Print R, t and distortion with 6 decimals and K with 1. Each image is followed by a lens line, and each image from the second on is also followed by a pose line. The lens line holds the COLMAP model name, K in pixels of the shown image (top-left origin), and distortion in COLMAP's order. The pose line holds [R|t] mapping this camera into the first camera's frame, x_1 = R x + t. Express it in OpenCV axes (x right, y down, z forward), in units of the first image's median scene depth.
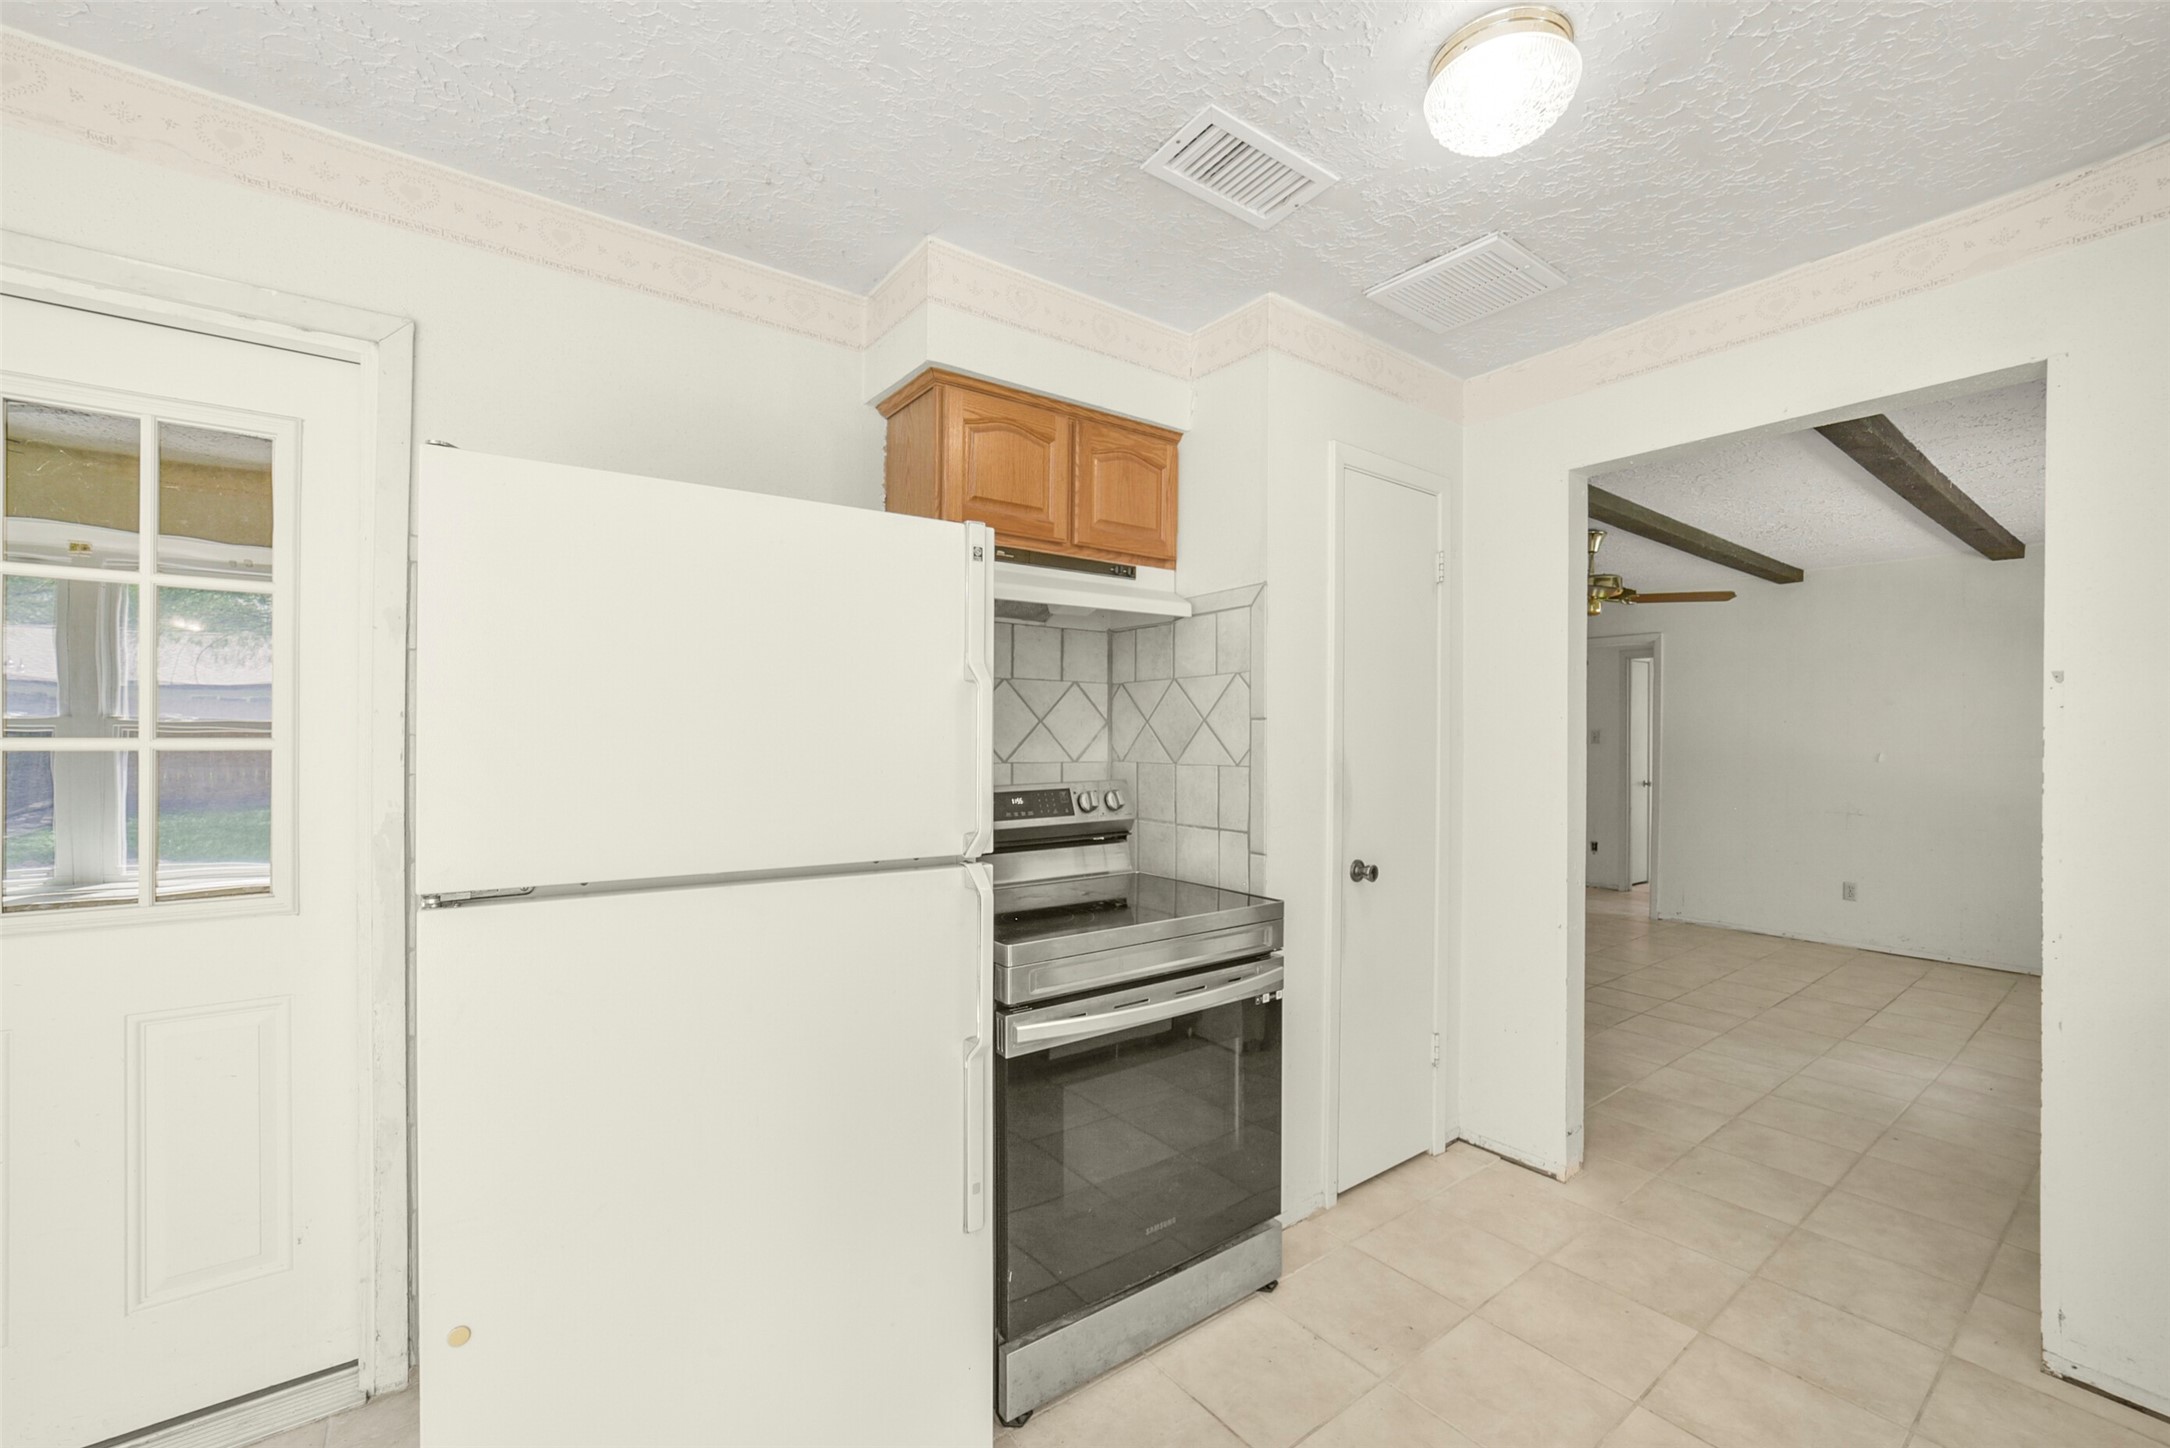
lens RADIAL K [[877.1, 0, 1089.3], [0, 877.1, 738.4], [0, 0, 1]] dist [-0.028860, 0.010674]
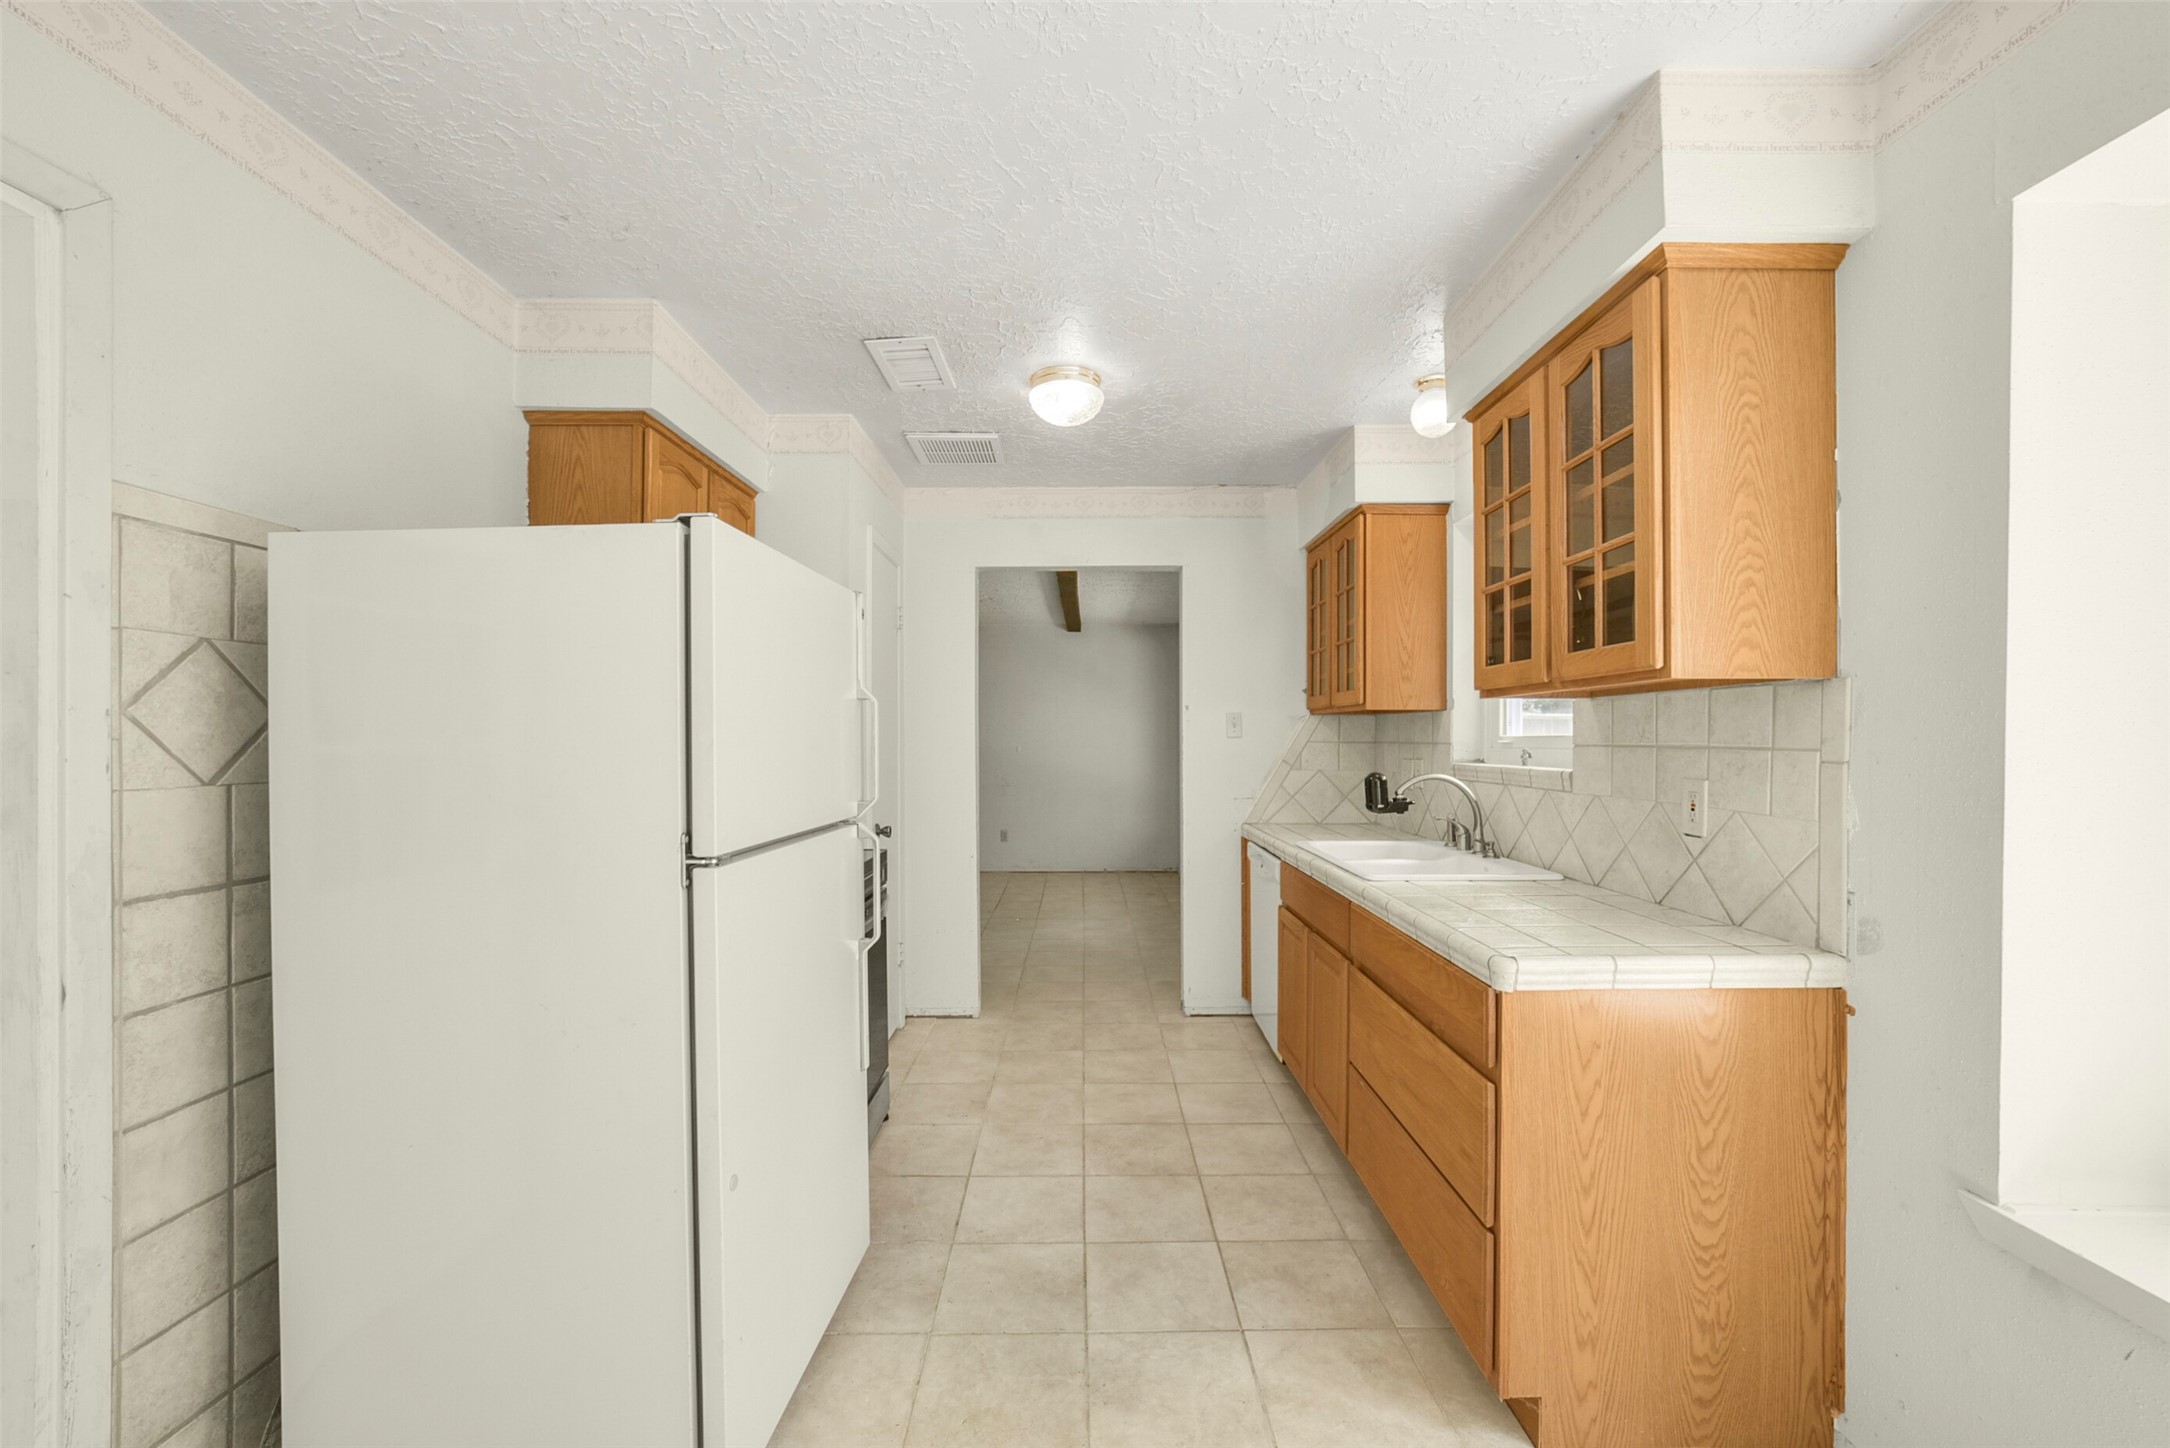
lens RADIAL K [[861.2, 0, 1086.1], [0, 861.2, 745.7], [0, 0, 1]] dist [-0.026848, 0.008969]
pose [[0.599462, -0.013526, 0.800289, -0.656554], [0.008472, 0.999908, 0.010554, 0.001460], [-0.800358, 0.000454, 0.599522, -0.110233]]
